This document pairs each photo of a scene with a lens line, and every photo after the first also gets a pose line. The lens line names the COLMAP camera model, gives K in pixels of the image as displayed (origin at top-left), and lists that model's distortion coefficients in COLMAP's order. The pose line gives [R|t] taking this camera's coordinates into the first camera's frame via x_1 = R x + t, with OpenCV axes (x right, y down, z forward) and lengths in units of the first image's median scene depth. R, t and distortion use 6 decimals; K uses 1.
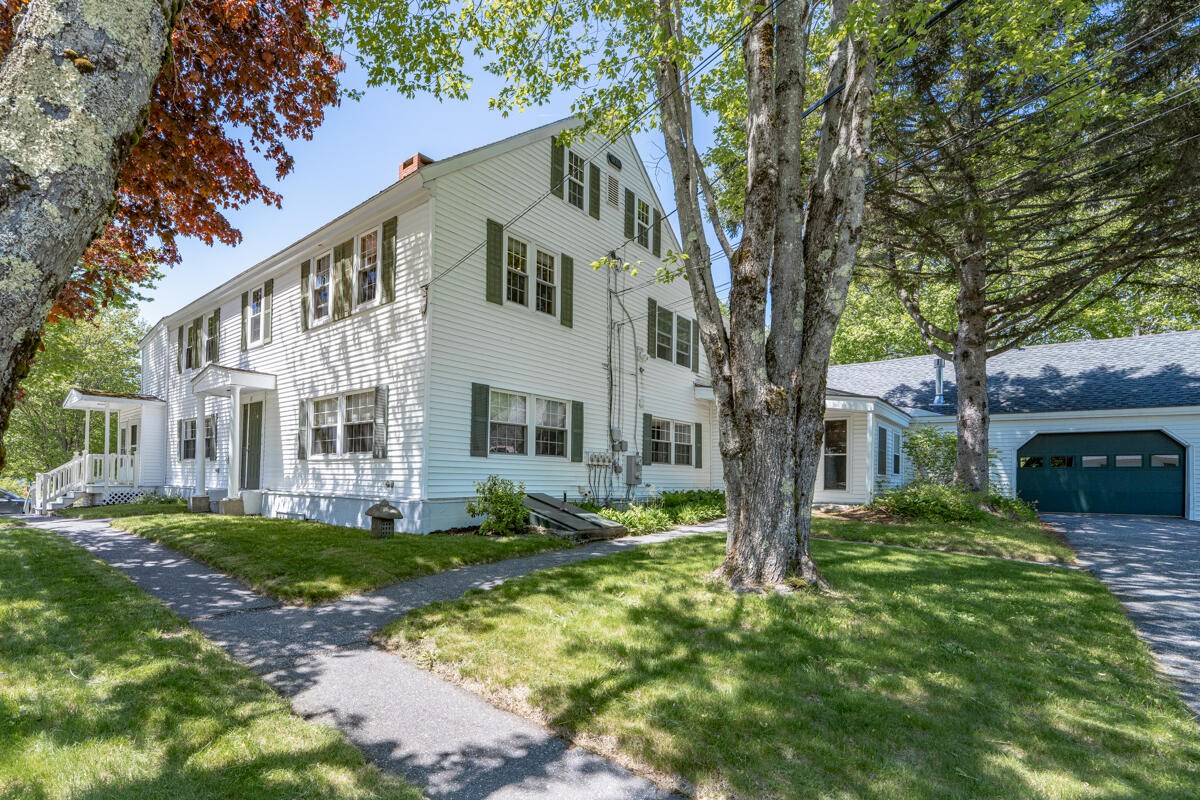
lens RADIAL K [[682.7, 0, 598.3], [0, 682.7, 474.8], [0, 0, 1]] dist [-0.009946, 0.002590]
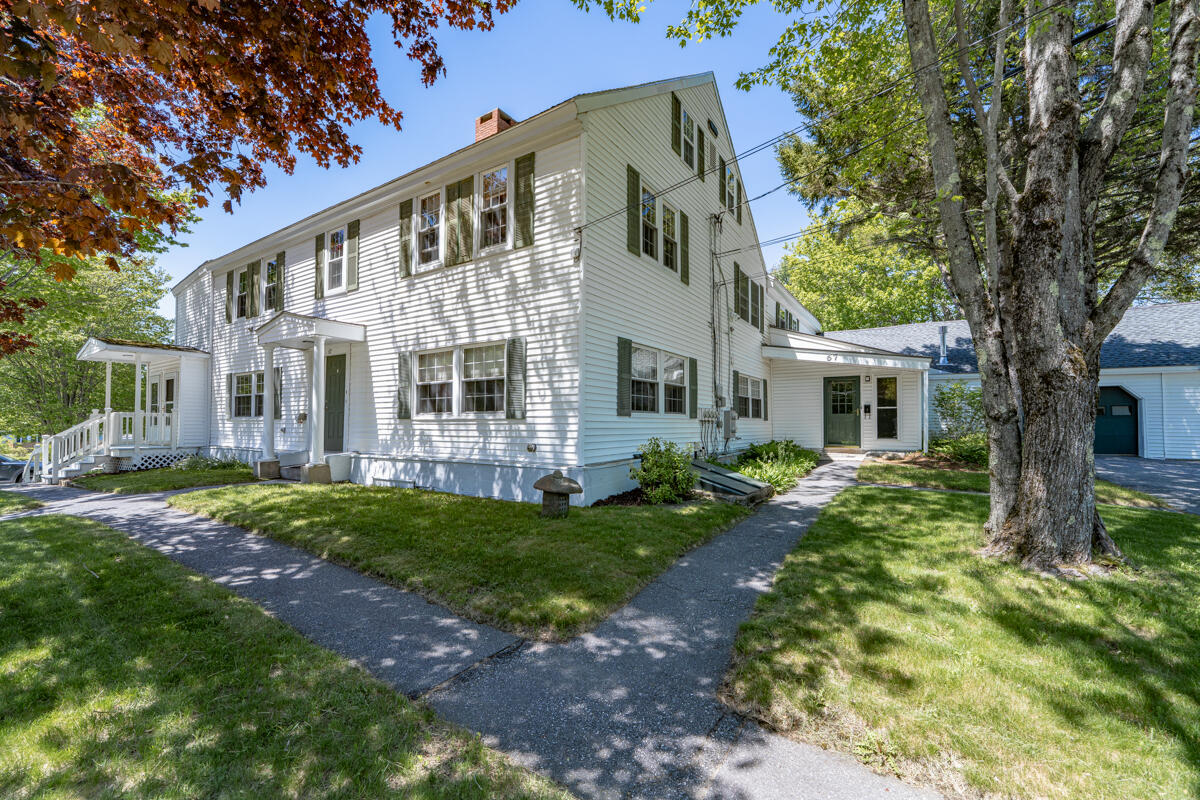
lens RADIAL K [[502.7, 0, 600.1], [0, 502.7, 407.5], [0, 0, 1]] dist [-0.009285, -0.000307]
pose [[0.981575, -0.007719, 0.190922, -0.316873], [0.009866, 0.999898, -0.010294, -0.029409], [-0.190823, 0.011988, 0.981551, 0.308826]]
